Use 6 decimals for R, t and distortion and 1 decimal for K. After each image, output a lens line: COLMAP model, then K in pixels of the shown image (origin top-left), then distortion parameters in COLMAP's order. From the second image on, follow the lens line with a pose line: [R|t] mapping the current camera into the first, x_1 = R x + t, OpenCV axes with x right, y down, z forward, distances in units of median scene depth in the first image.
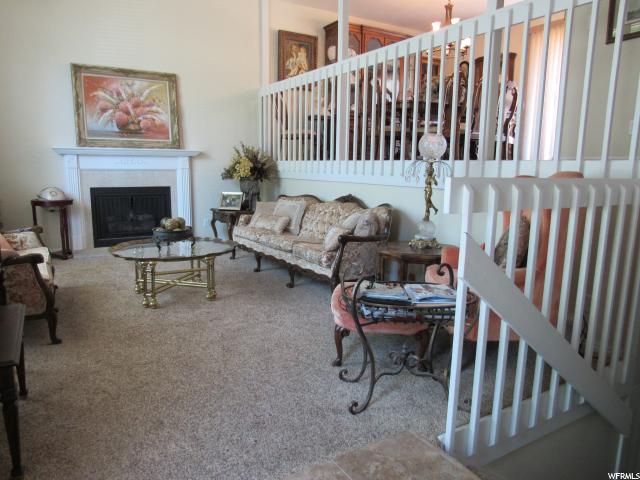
lens RADIAL K [[464.9, 0, 320.5], [0, 464.9, 235.4], [0, 0, 1]] dist [-0.028491, 0.032056]
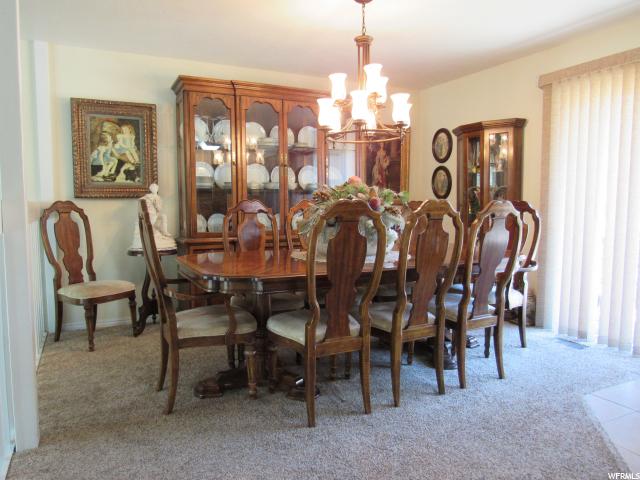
lens RADIAL K [[464.9, 0, 321.2], [0, 464.9, 236.7], [0, 0, 1]] dist [-0.028491, 0.032056]
pose [[0.996606, -0.012292, -0.081397, 0.282601], [0.005881, 0.996893, -0.078544, -0.268374], [0.082110, 0.077799, 0.993582, 0.564005]]
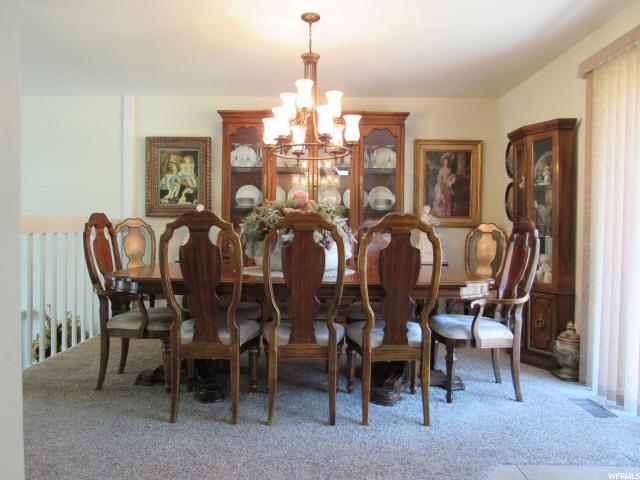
lens RADIAL K [[464.9, 0, 320.3], [0, 464.9, 238.1], [0, 0, 1]] dist [-0.028491, 0.032056]
pose [[0.849293, 0.003029, -0.527914, 0.564289], [-0.077829, 0.989776, -0.119529, -0.264662], [0.522154, 0.142602, 0.840845, 0.656334]]
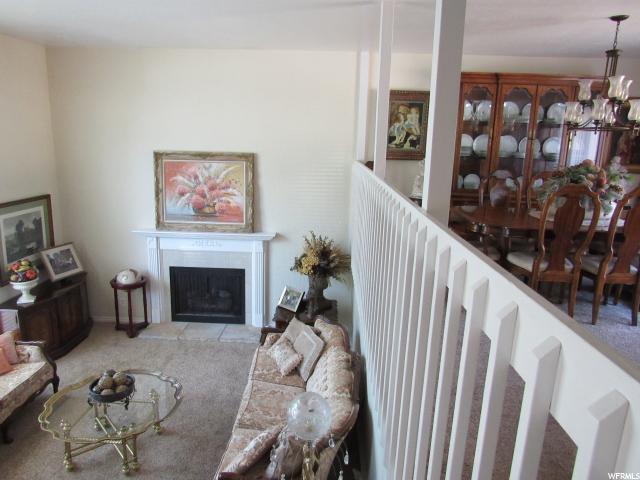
lens RADIAL K [[464.9, 0, 319.0], [0, 464.9, 240.9], [0, 0, 1]] dist [-0.028491, 0.032056]
pose [[0.841776, 0.127303, -0.524602, 0.315385], [-0.098713, 0.991710, 0.082261, -0.272530], [0.530725, -0.017460, 0.847364, 0.289580]]
